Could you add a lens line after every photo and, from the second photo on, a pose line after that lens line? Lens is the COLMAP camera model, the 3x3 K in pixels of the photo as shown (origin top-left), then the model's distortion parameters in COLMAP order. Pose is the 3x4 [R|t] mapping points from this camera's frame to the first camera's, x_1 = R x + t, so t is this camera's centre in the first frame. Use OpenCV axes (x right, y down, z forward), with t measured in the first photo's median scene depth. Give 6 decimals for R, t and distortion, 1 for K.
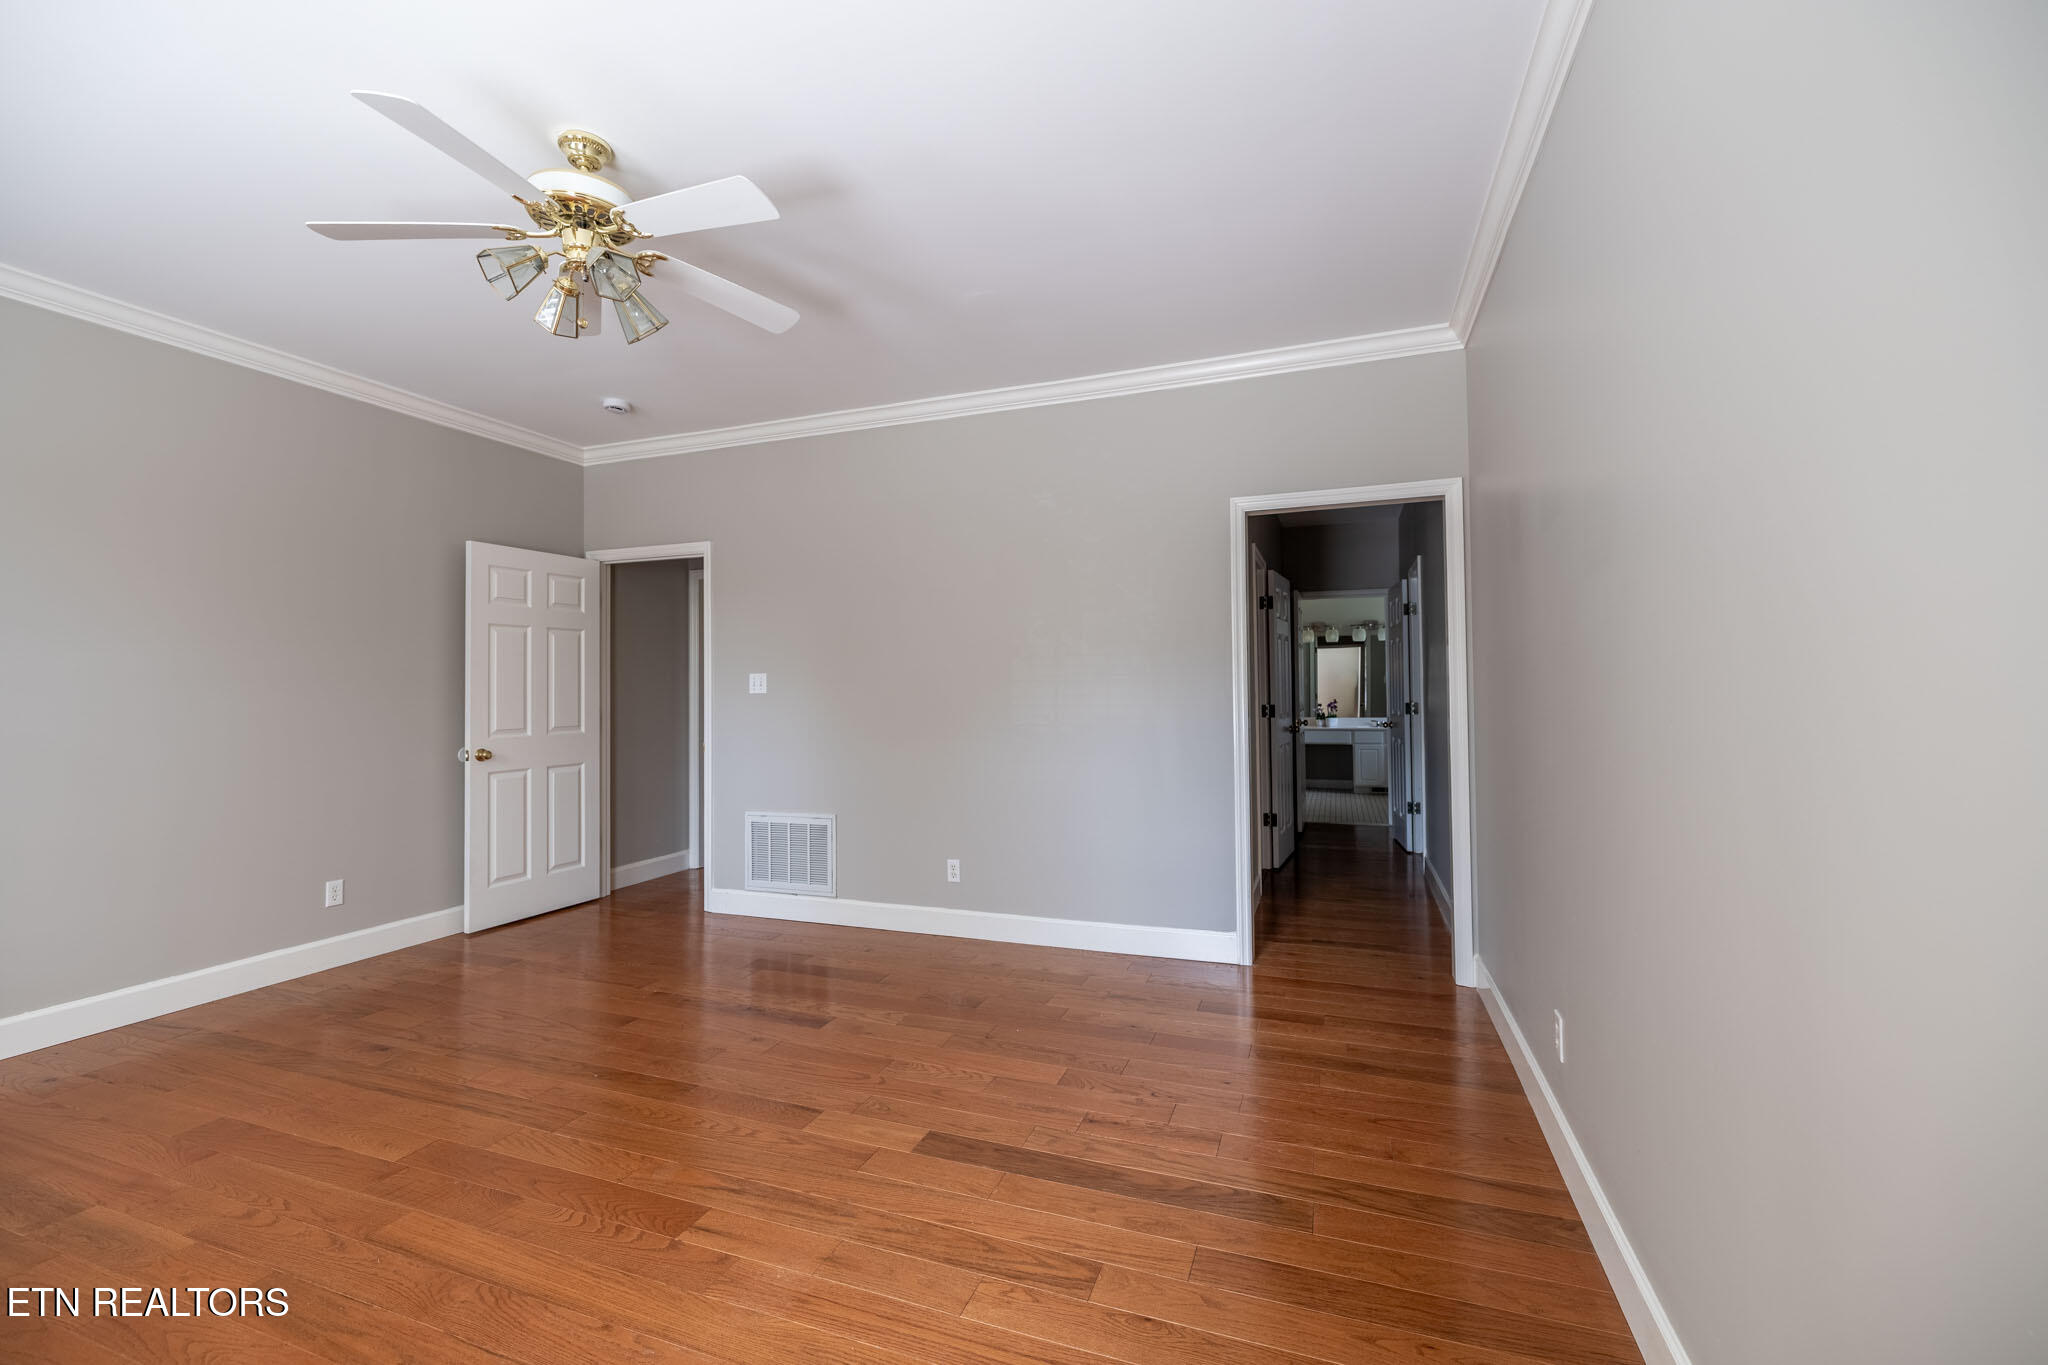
lens RADIAL K [[870.3, 0, 1036.0], [0, 870.3, 667.8], [0, 0, 1]] dist [-0.002319, -0.000524]
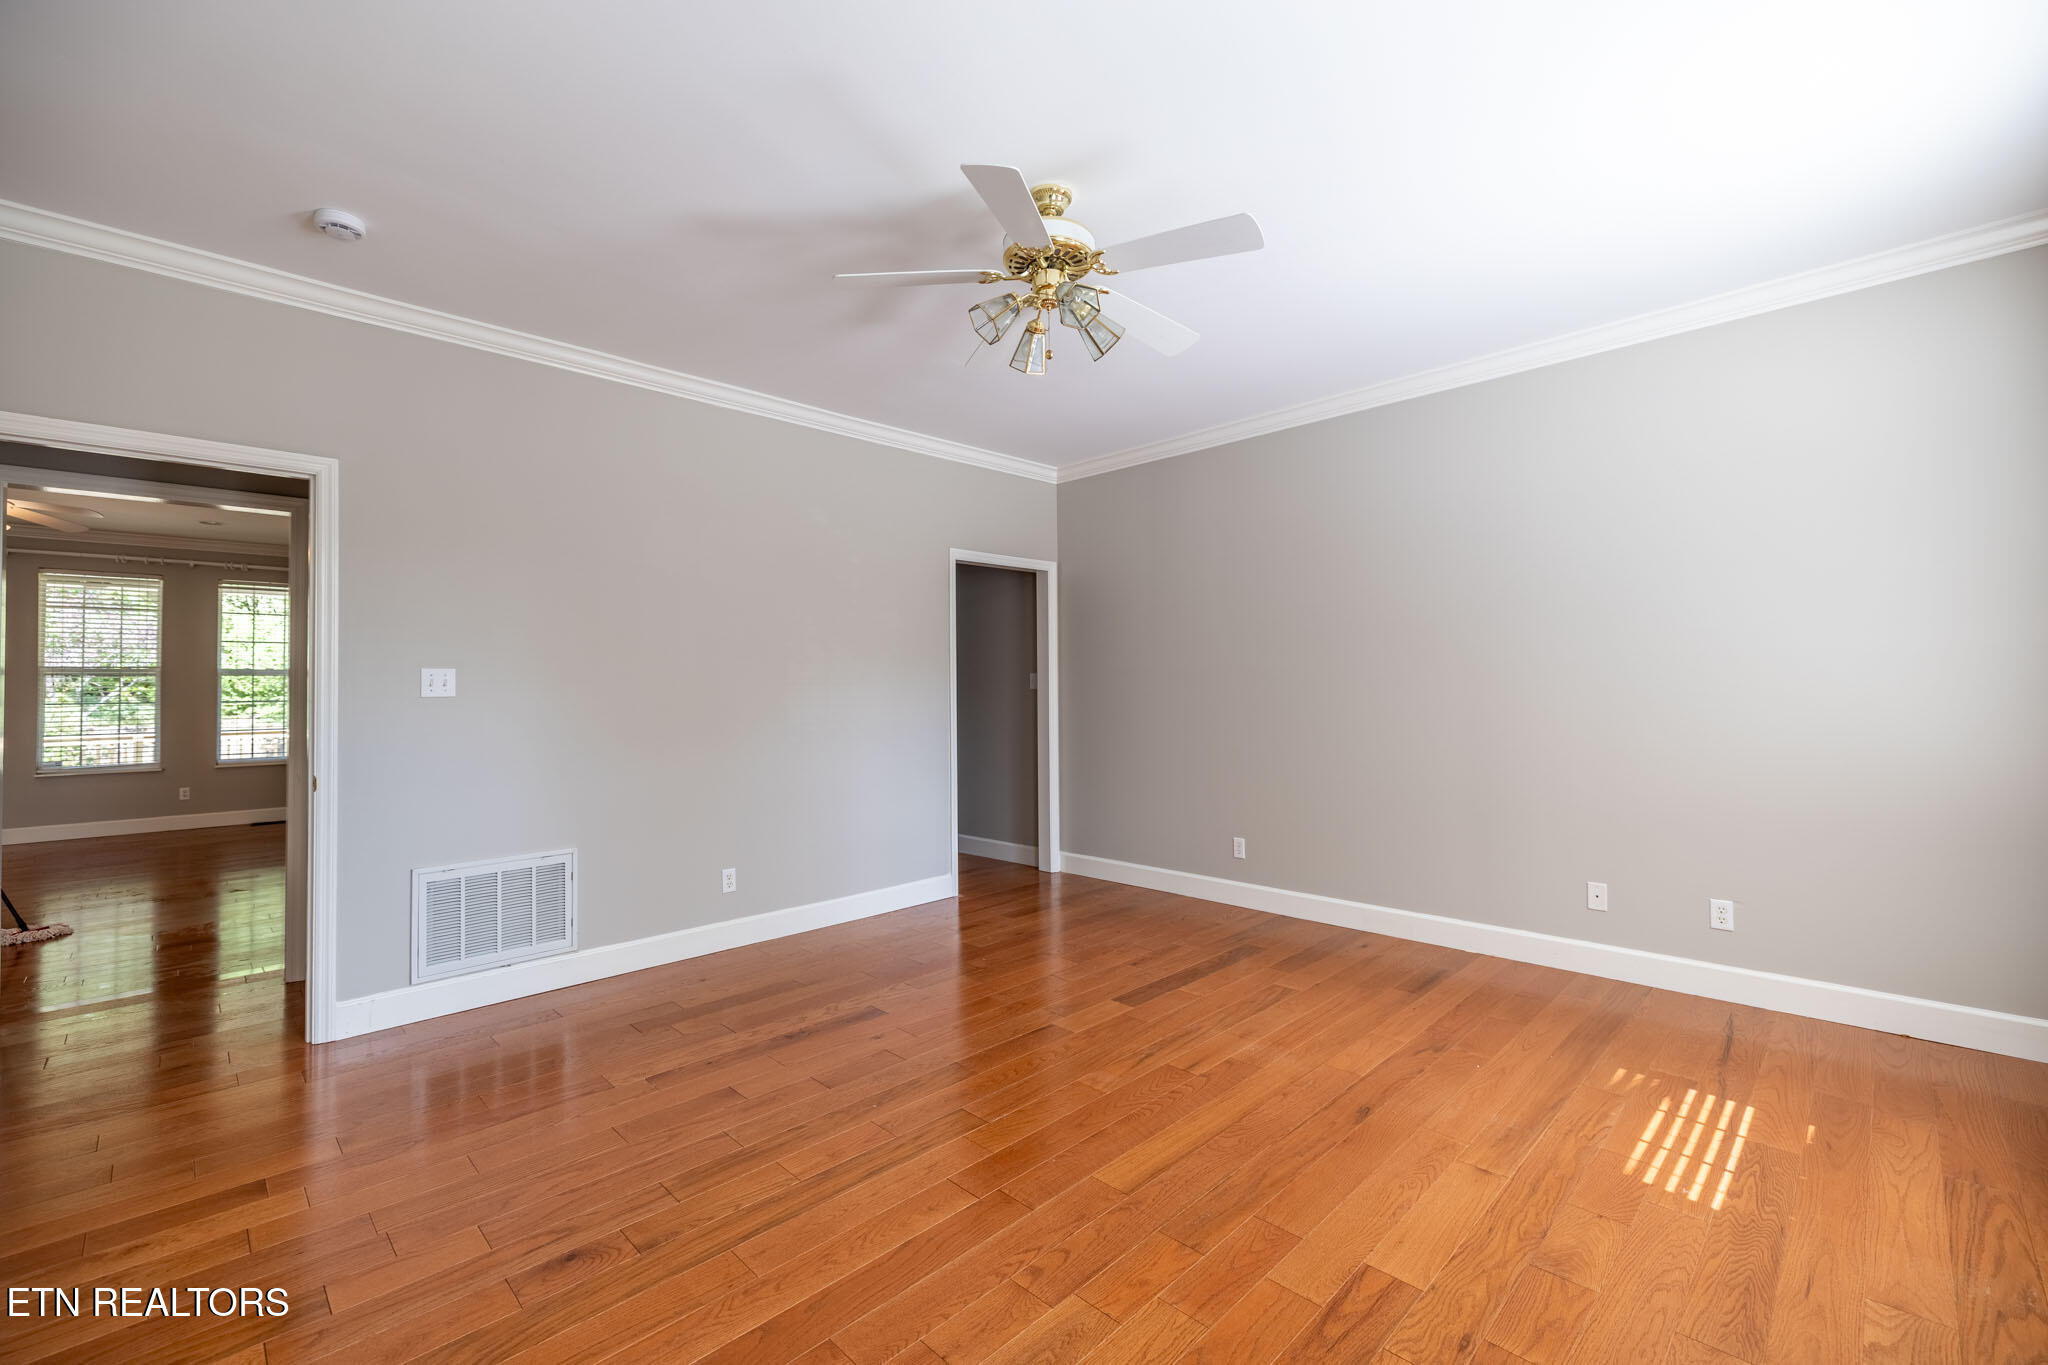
lens RADIAL K [[872.7, 0, 1018.1], [0, 872.7, 667.9], [0, 0, 1]] dist [0.000176, 0.000056]
pose [[0.409502, 0.028415, 0.911867, -0.959963], [-0.018714, 0.999566, -0.022744, 0.016938], [-0.912117, -0.007751, 0.409856, 0.357972]]
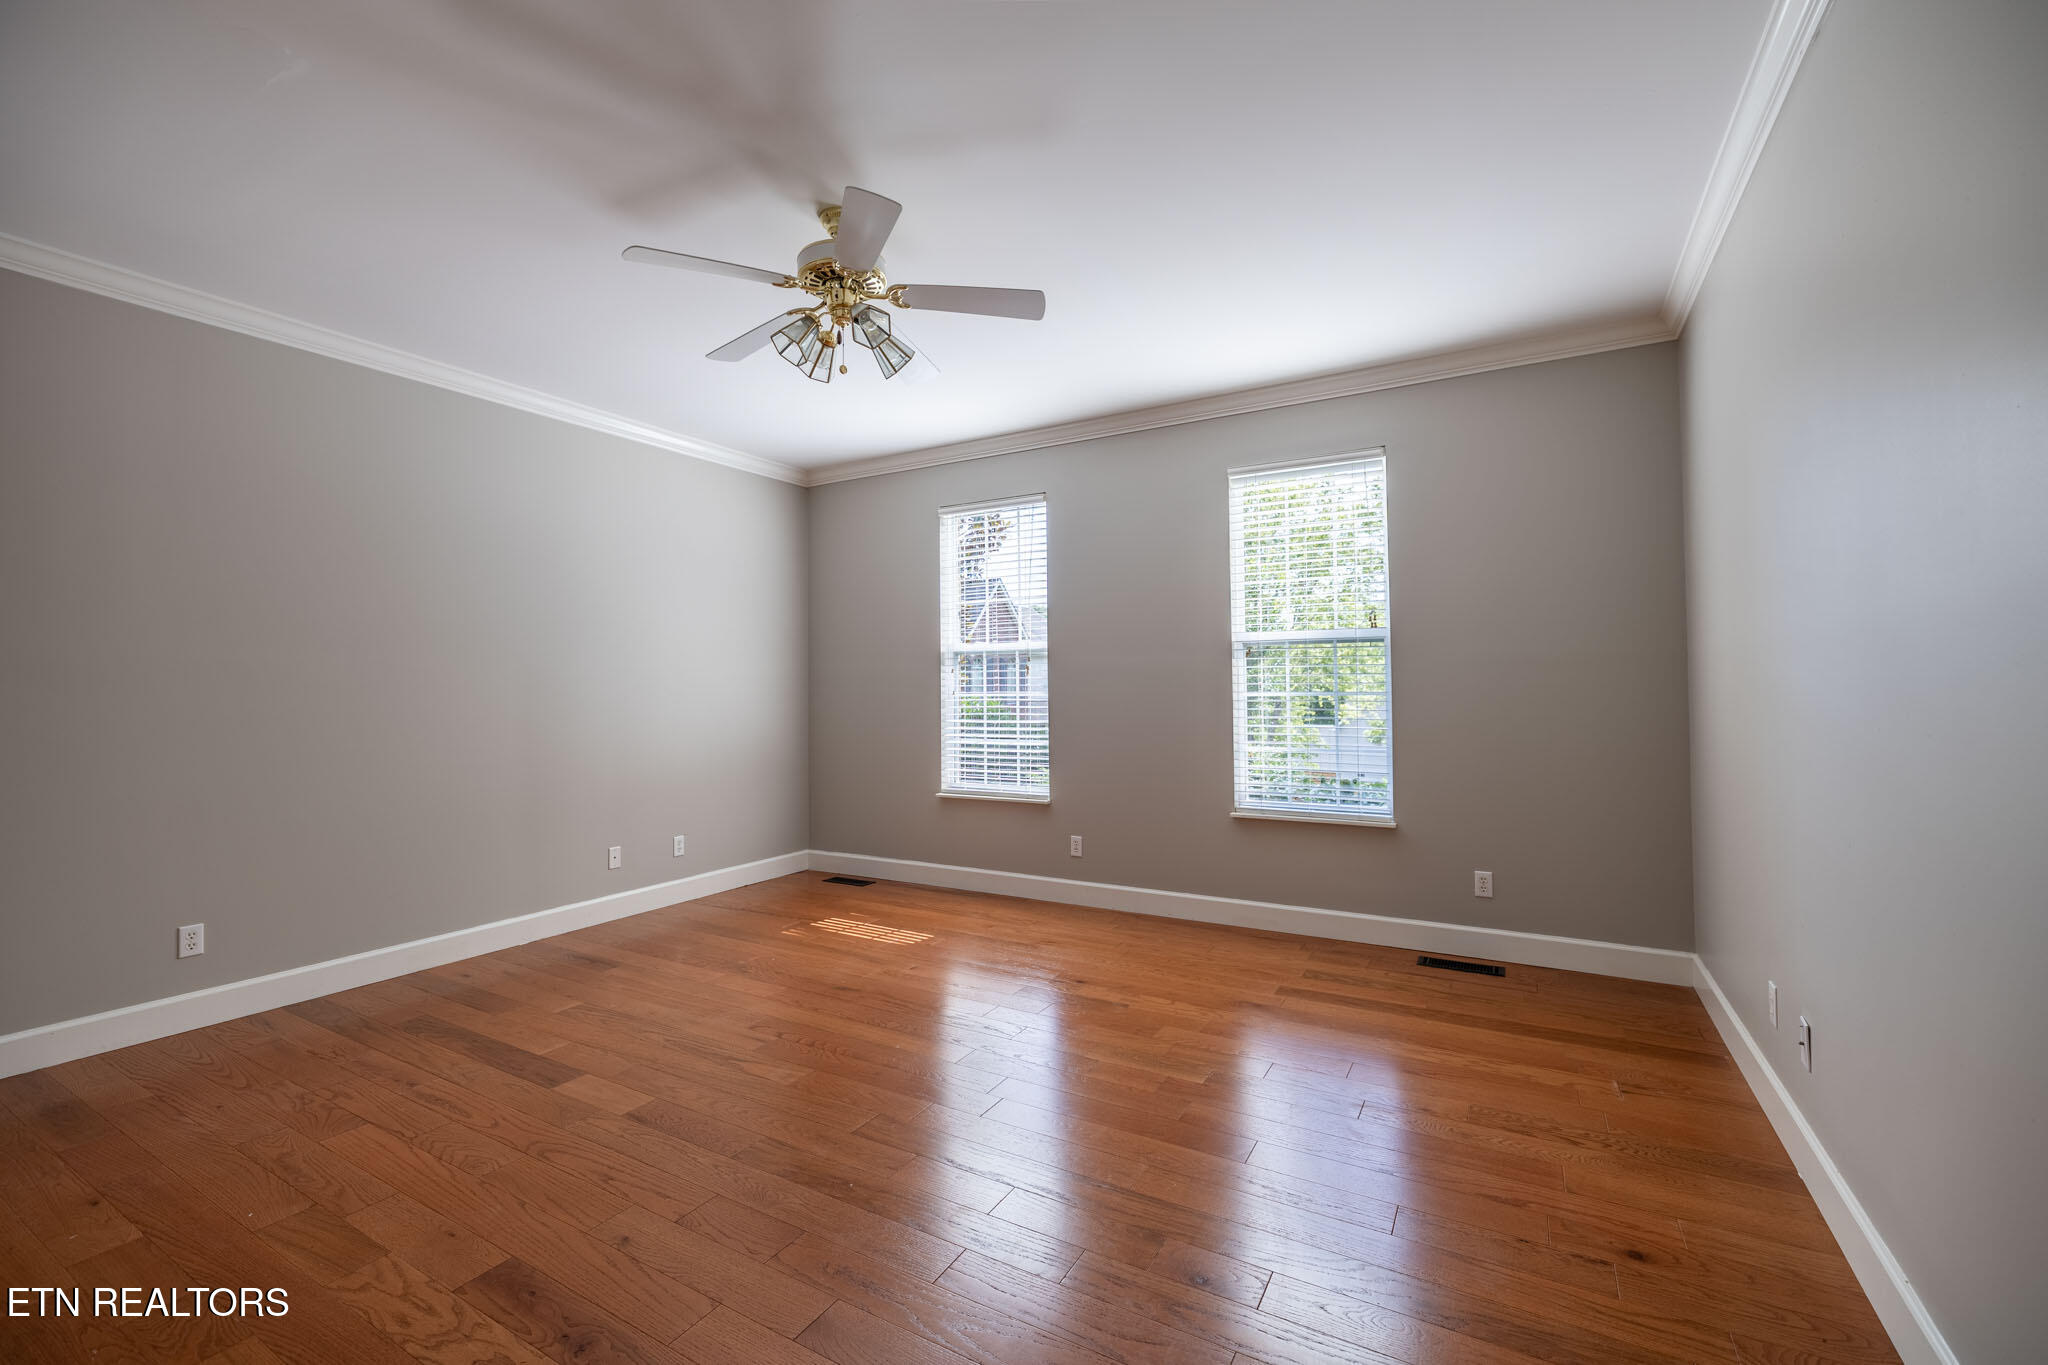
lens RADIAL K [[838.9, 0, 1024.0], [0, 838.9, 682.5], [0, 0, 1]] dist [-0.000290, -0.000030]
pose [[-0.986252, 0.025448, 0.163278, -0.577140], [0.019688, 0.999129, -0.036799, 0.043615], [-0.164072, -0.033078, -0.985894, 1.261865]]
